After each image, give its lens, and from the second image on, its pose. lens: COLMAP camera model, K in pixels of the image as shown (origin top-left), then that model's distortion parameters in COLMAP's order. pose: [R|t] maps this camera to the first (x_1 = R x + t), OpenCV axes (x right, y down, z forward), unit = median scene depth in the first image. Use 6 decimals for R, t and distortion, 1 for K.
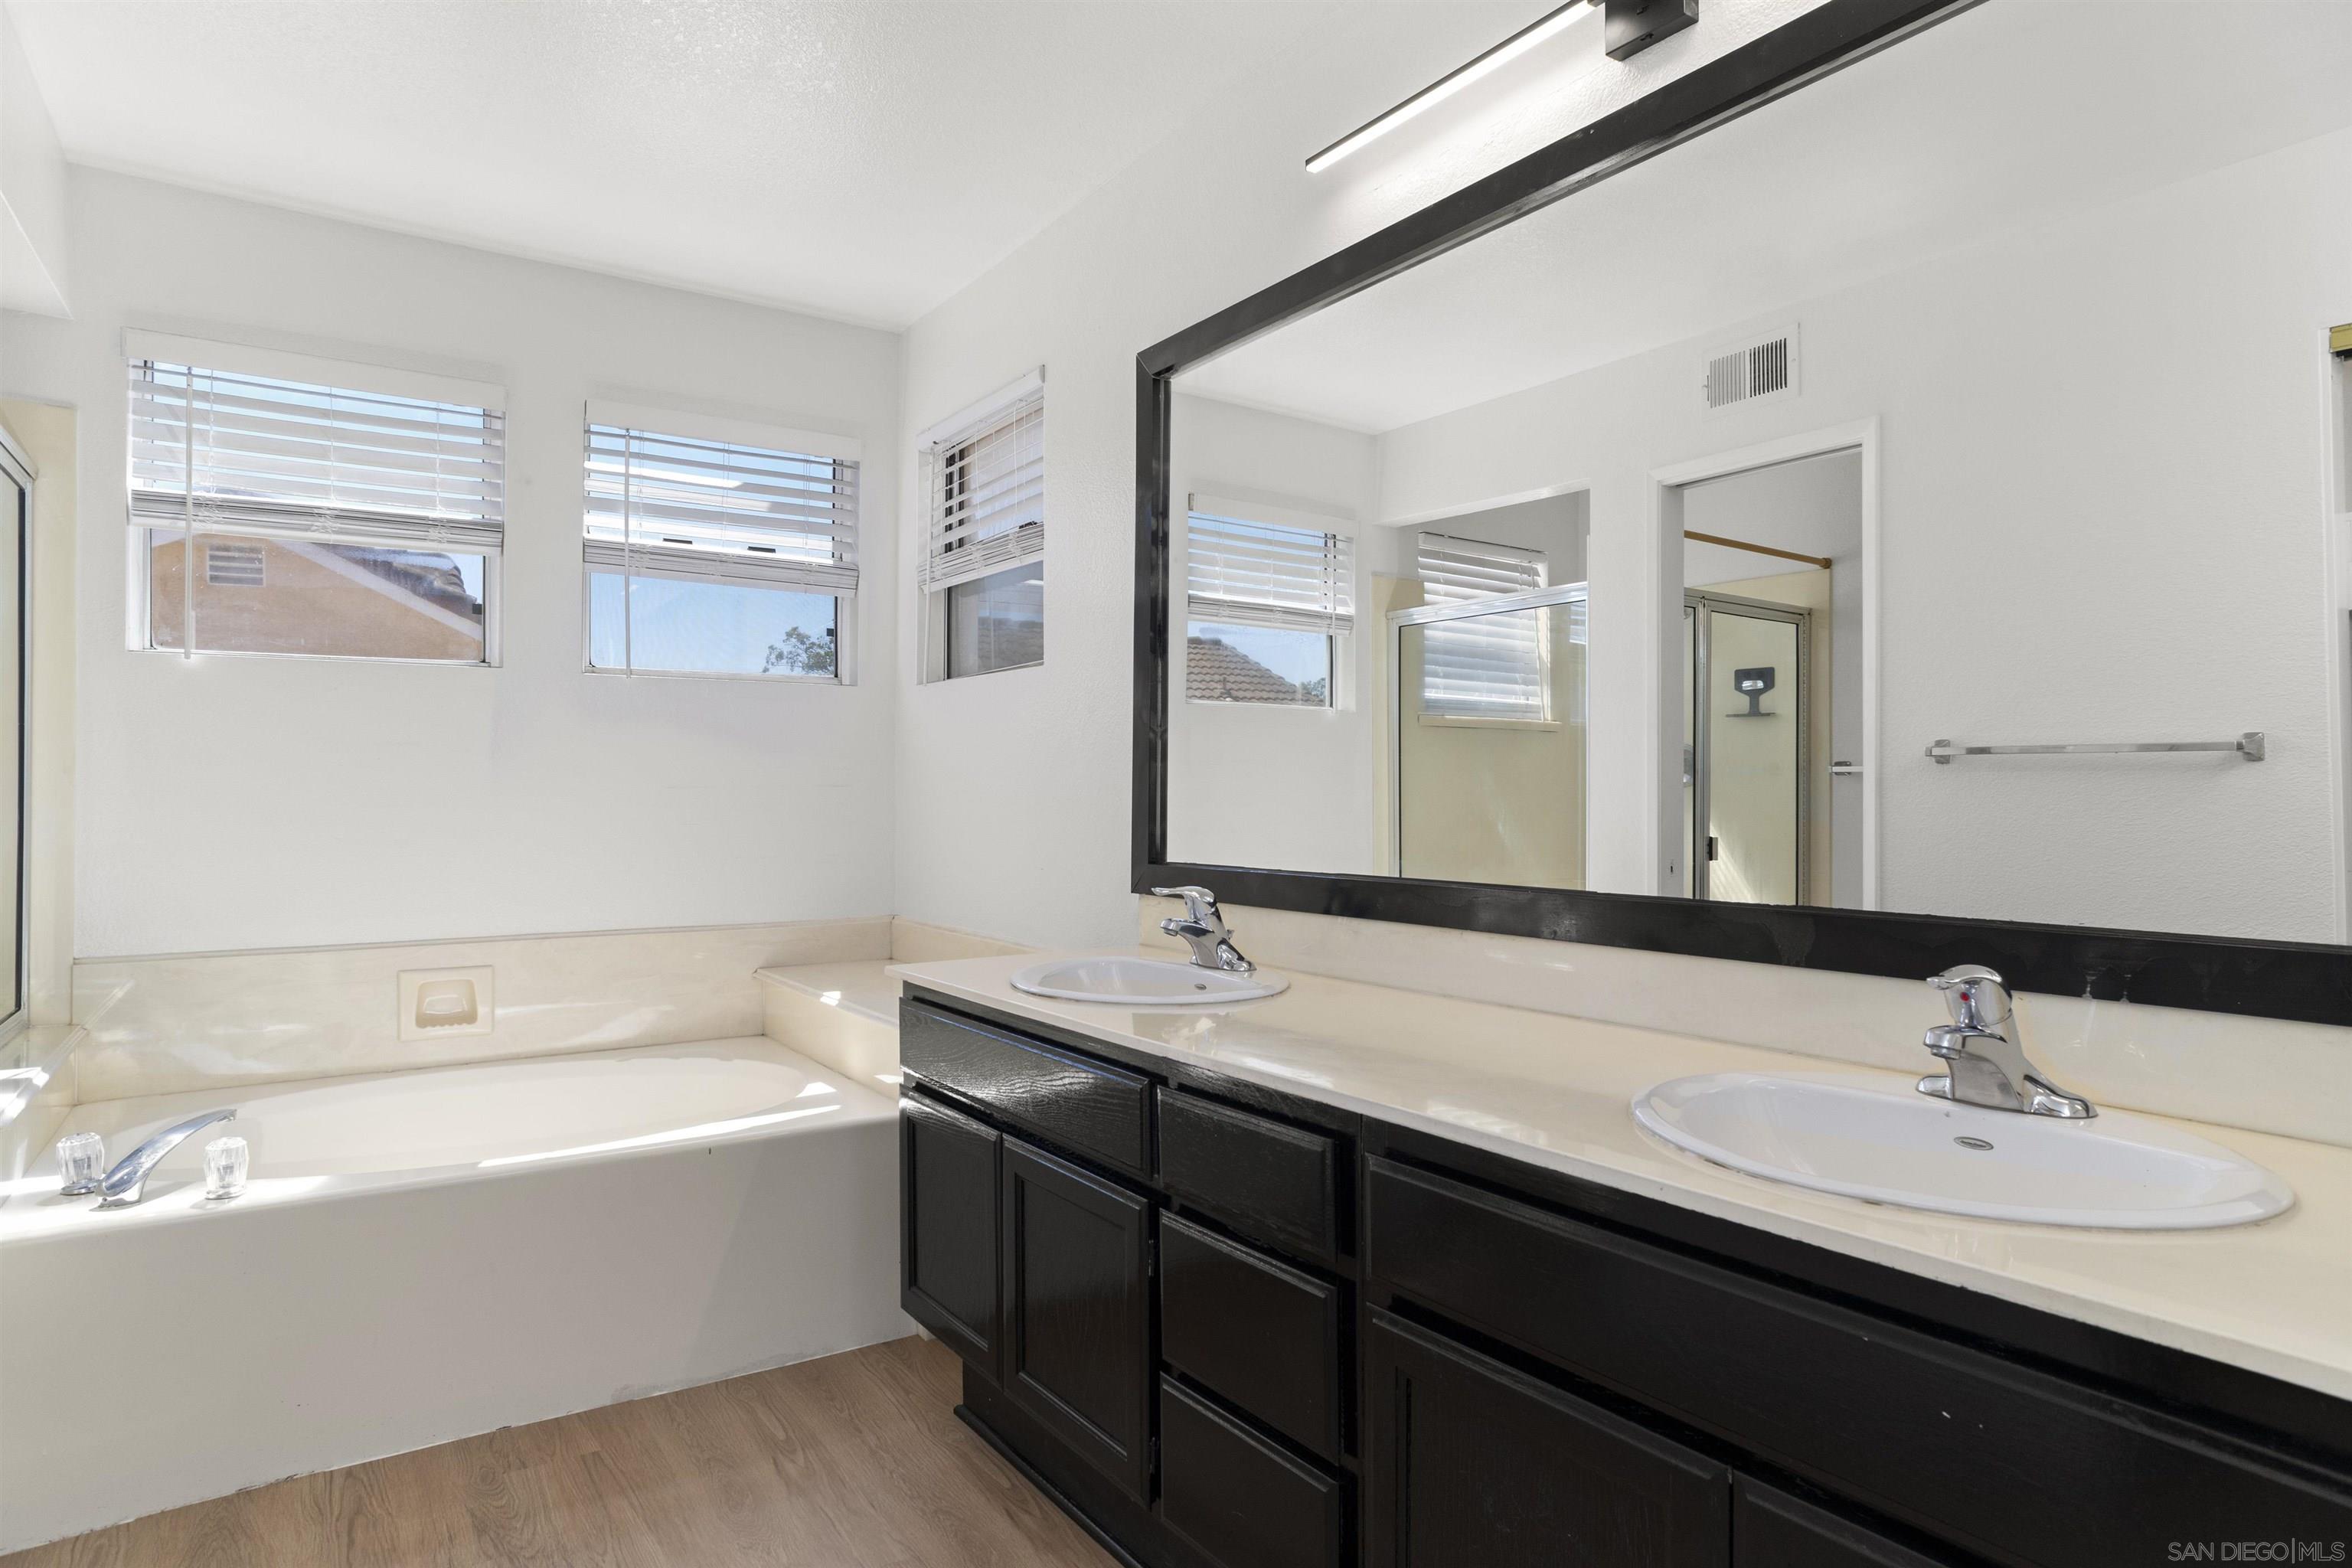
lens RADIAL K [[1346.8, 0, 1172.6], [0, 1346.8, 786.2], [0, 0, 1]] dist [-0.043761, 0.033426]
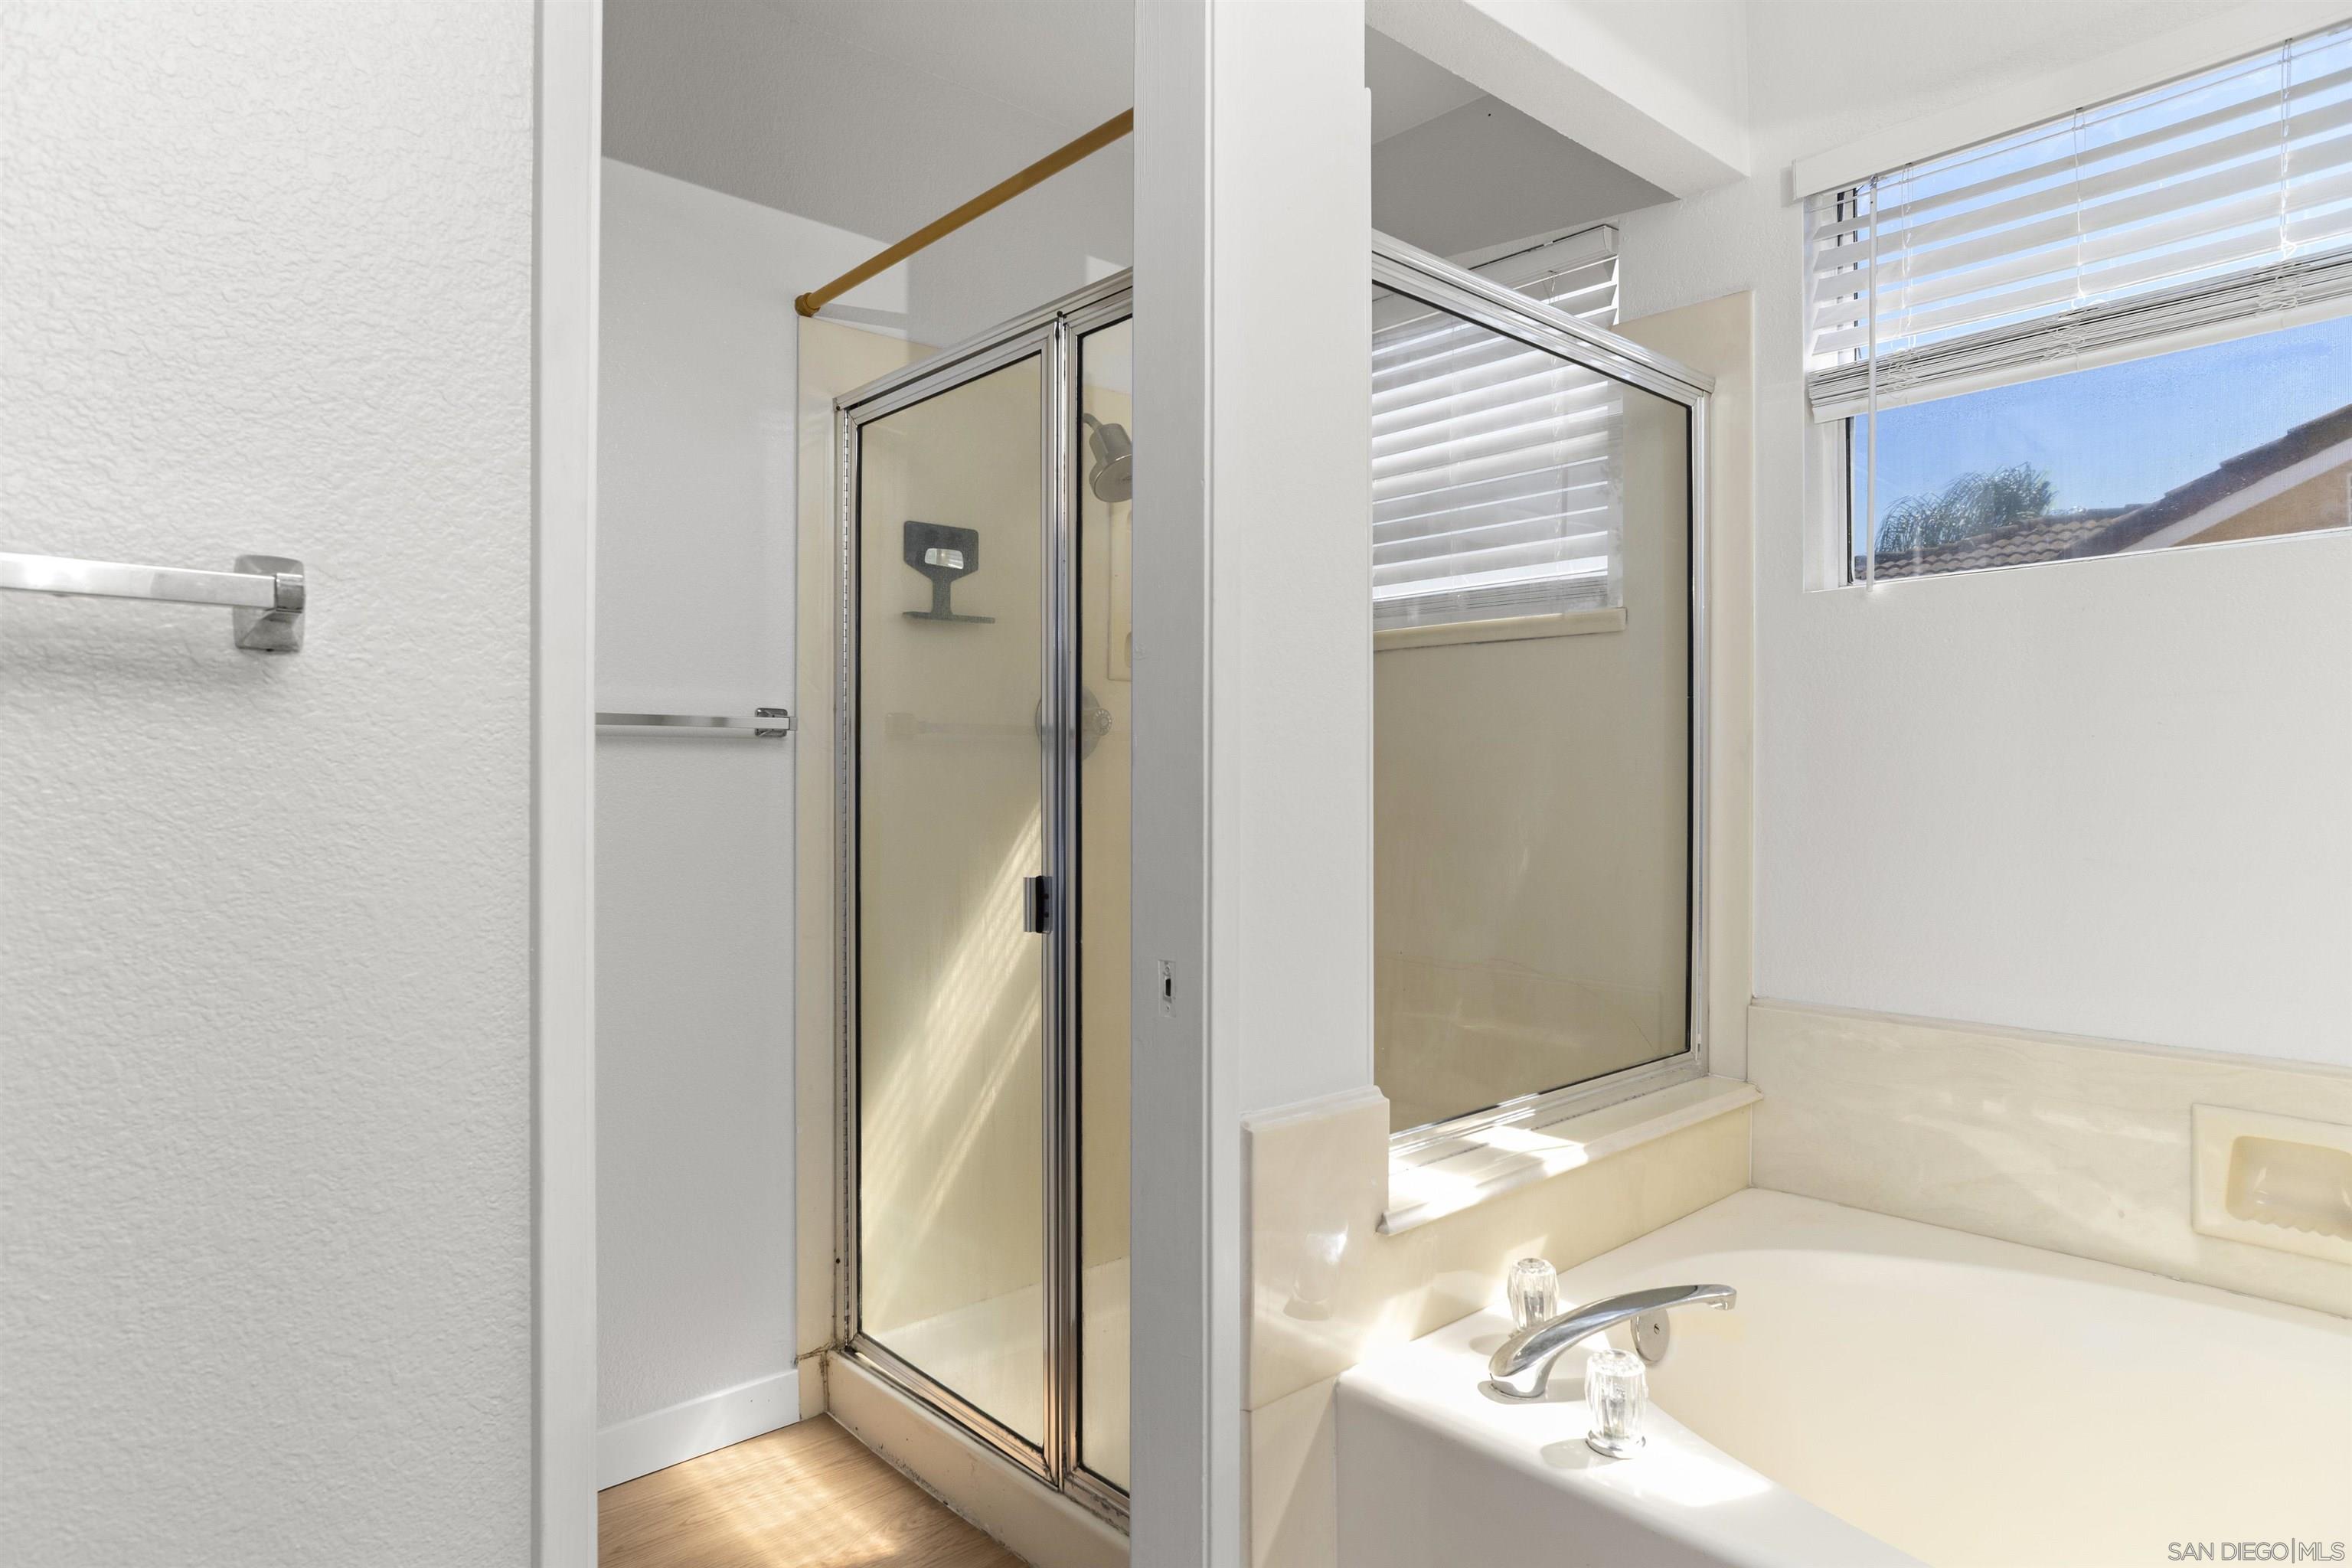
lens RADIAL K [[1346.8, 0, 1157.3], [0, 1346.8, 771.8], [0, 0, 1]] dist [-0.043761, 0.033426]
pose [[0.144148, 0.000347, -0.989556, -0.101321], [0.005151, 0.999986, 0.001101, -0.004053], [0.989543, -0.005256, 0.144144, 0.529323]]
